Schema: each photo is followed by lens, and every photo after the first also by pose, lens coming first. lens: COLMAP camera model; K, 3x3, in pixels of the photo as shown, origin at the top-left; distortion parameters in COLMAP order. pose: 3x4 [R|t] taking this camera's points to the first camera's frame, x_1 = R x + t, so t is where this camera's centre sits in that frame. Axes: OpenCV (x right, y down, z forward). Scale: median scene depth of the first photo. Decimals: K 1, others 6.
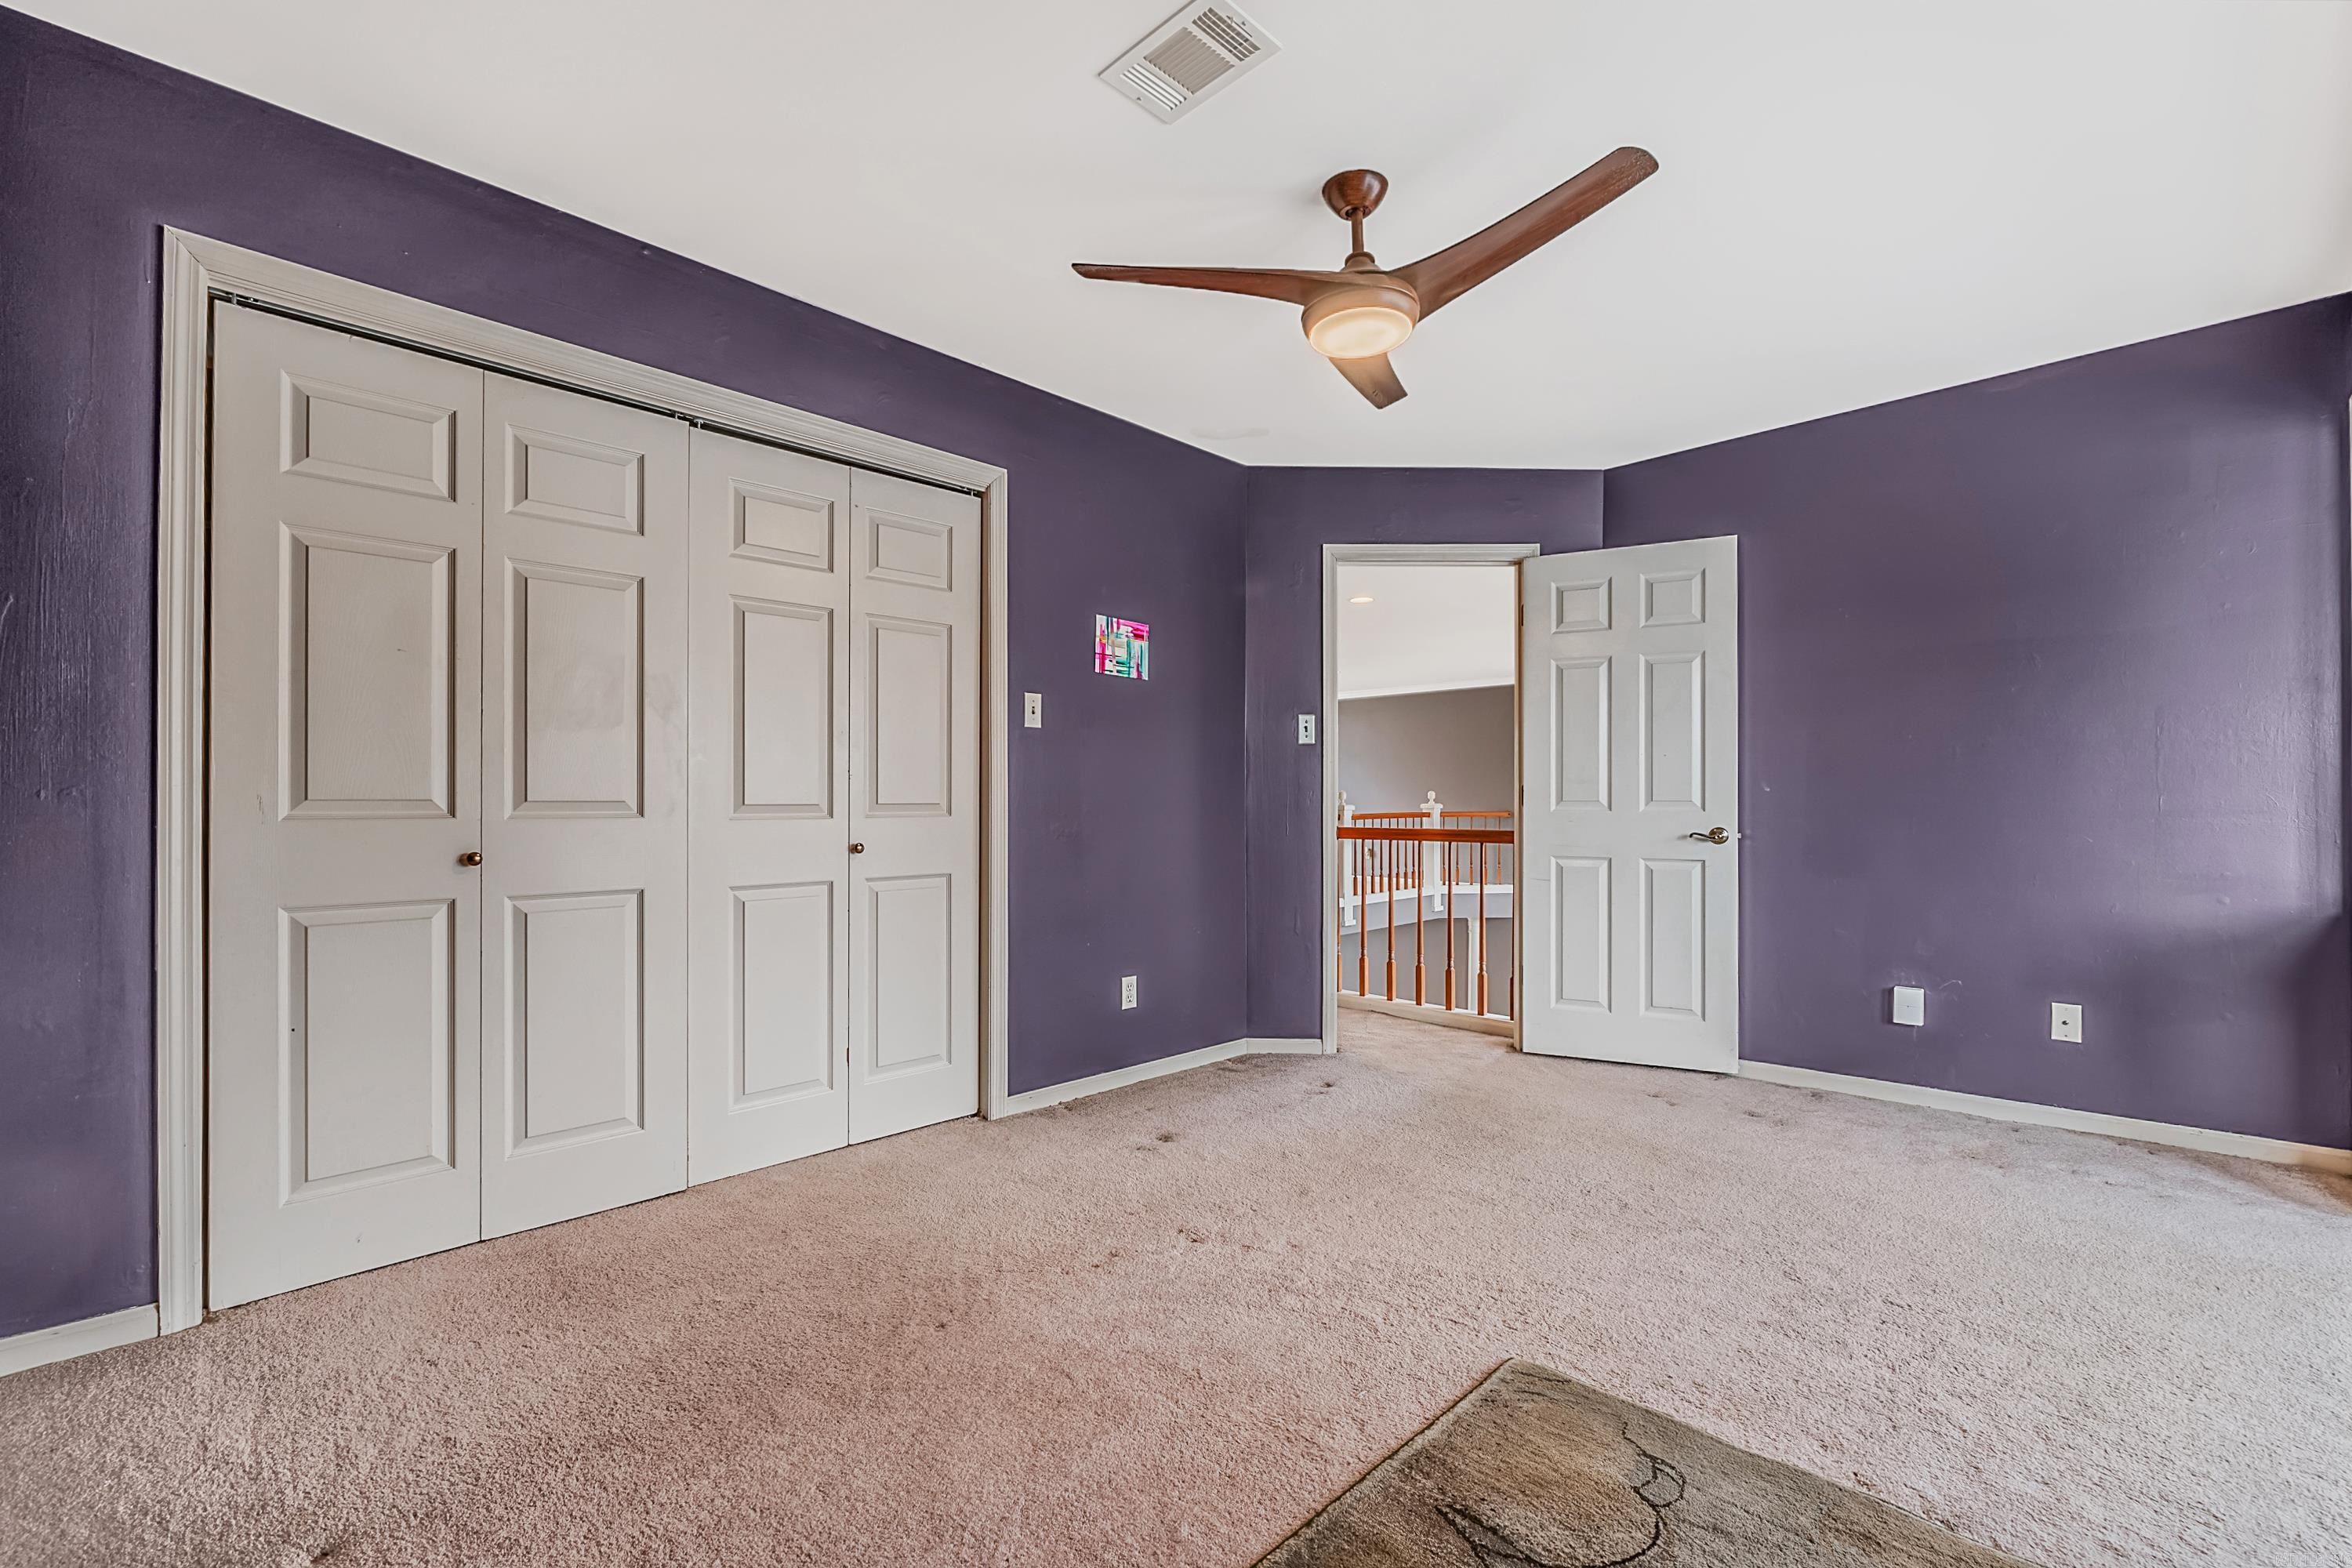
lens RADIAL K [[1004.5, 0, 1173.6], [0, 1004.5, 792.5], [0, 0, 1]] dist [-0.001974, 0.000001]
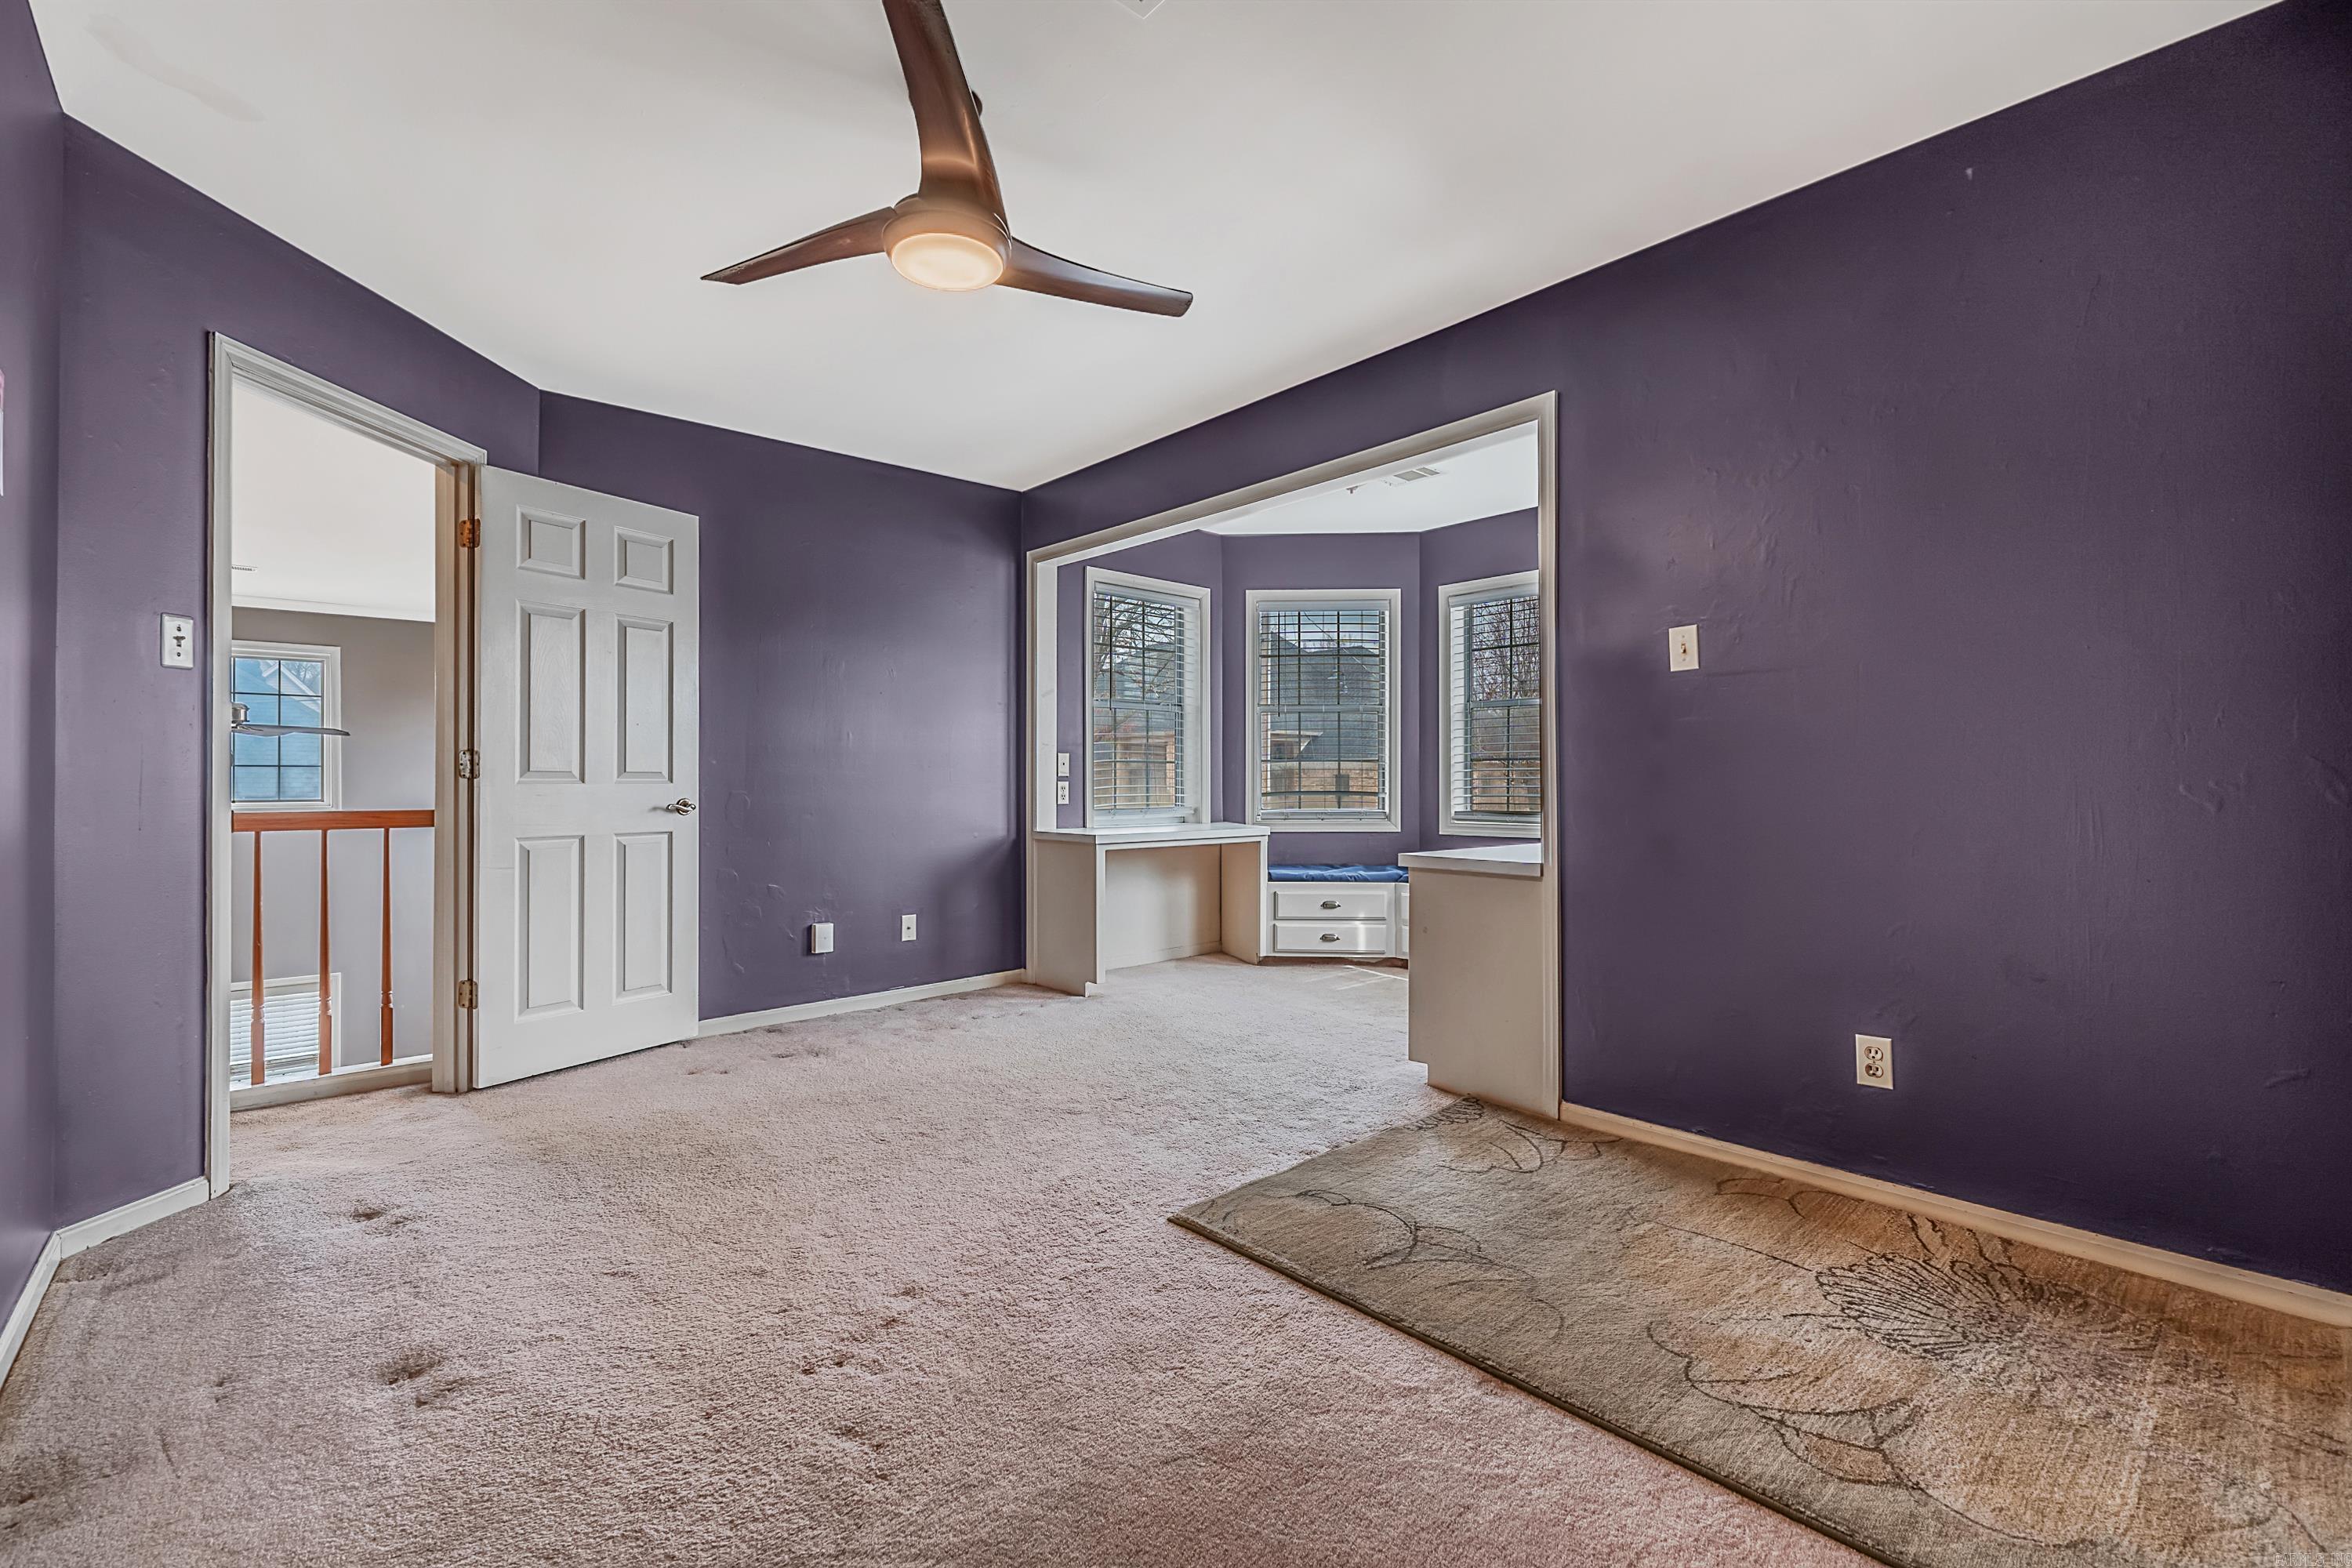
lens RADIAL K [[990.8, 0, 1176.9], [0, 990.8, 771.7], [0, 0, 1]] dist [-0.008094, -0.000112]
pose [[0.068549, 0.007944, 0.997616, -0.425109], [-0.008211, 0.999939, -0.007398, 0.011323], [-0.997614, -0.007684, 0.068610, 0.440065]]
